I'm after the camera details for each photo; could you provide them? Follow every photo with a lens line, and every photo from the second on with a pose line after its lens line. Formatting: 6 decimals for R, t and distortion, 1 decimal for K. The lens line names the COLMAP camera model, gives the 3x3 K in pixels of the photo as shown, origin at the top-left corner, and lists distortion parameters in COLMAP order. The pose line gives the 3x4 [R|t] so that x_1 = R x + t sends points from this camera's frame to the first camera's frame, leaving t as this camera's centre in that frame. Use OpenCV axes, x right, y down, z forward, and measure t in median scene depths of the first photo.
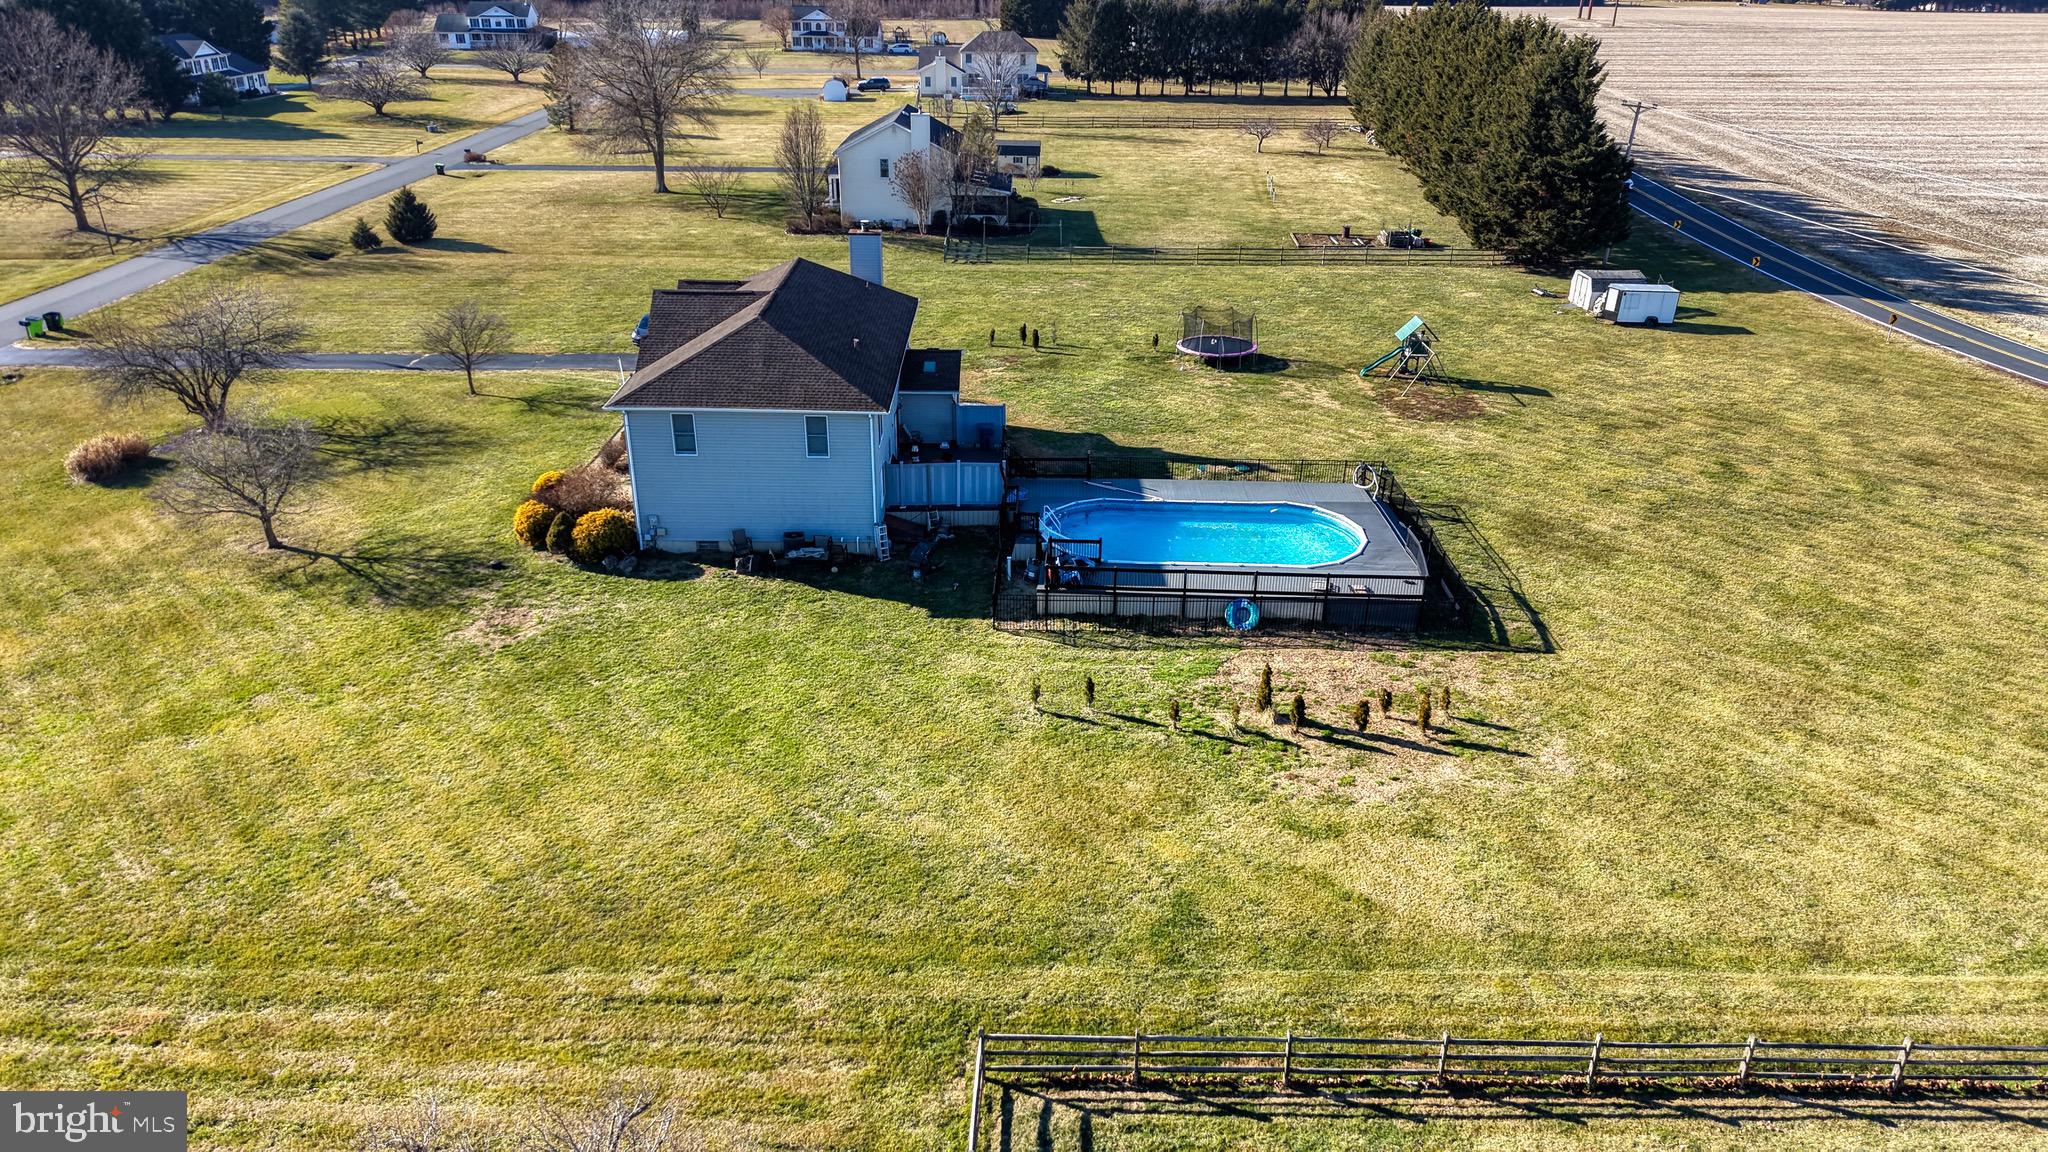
lens RADIAL K [[1358.9, 0, 1028.4], [0, 1358.9, 608.9], [0, 0, 1]] dist [0.028941, -0.034079]
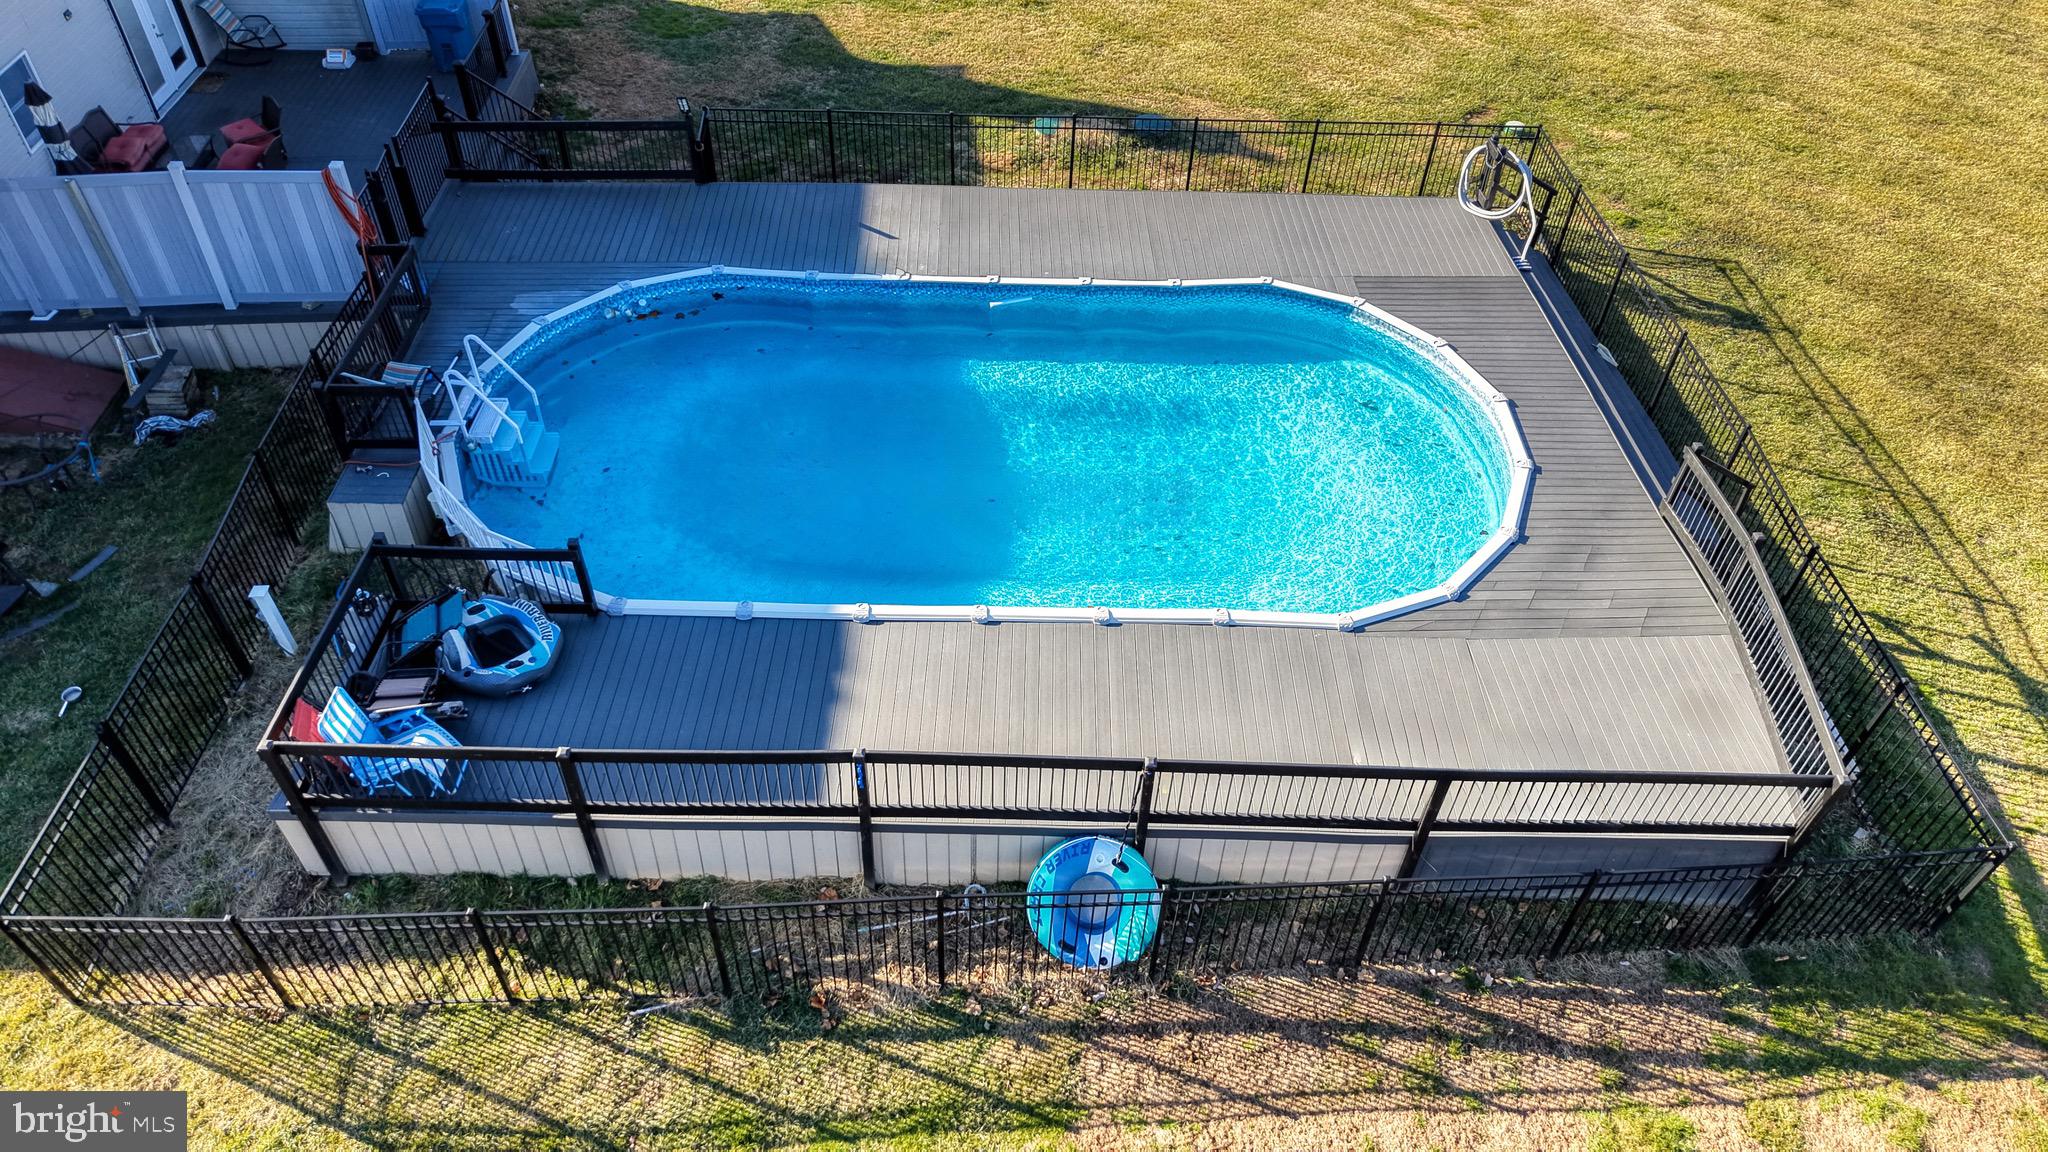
lens RADIAL K [[1358.9, 0, 1013.0], [0, 1358.9, 573.3], [0, 0, 1]] dist [0.028941, -0.034079]
pose [[0.999296, -0.009266, 0.036368, 0.114236], [-0.002588, 0.949714, 0.313107, -0.114511], [-0.037440, -0.312981, 0.949021, 0.662995]]
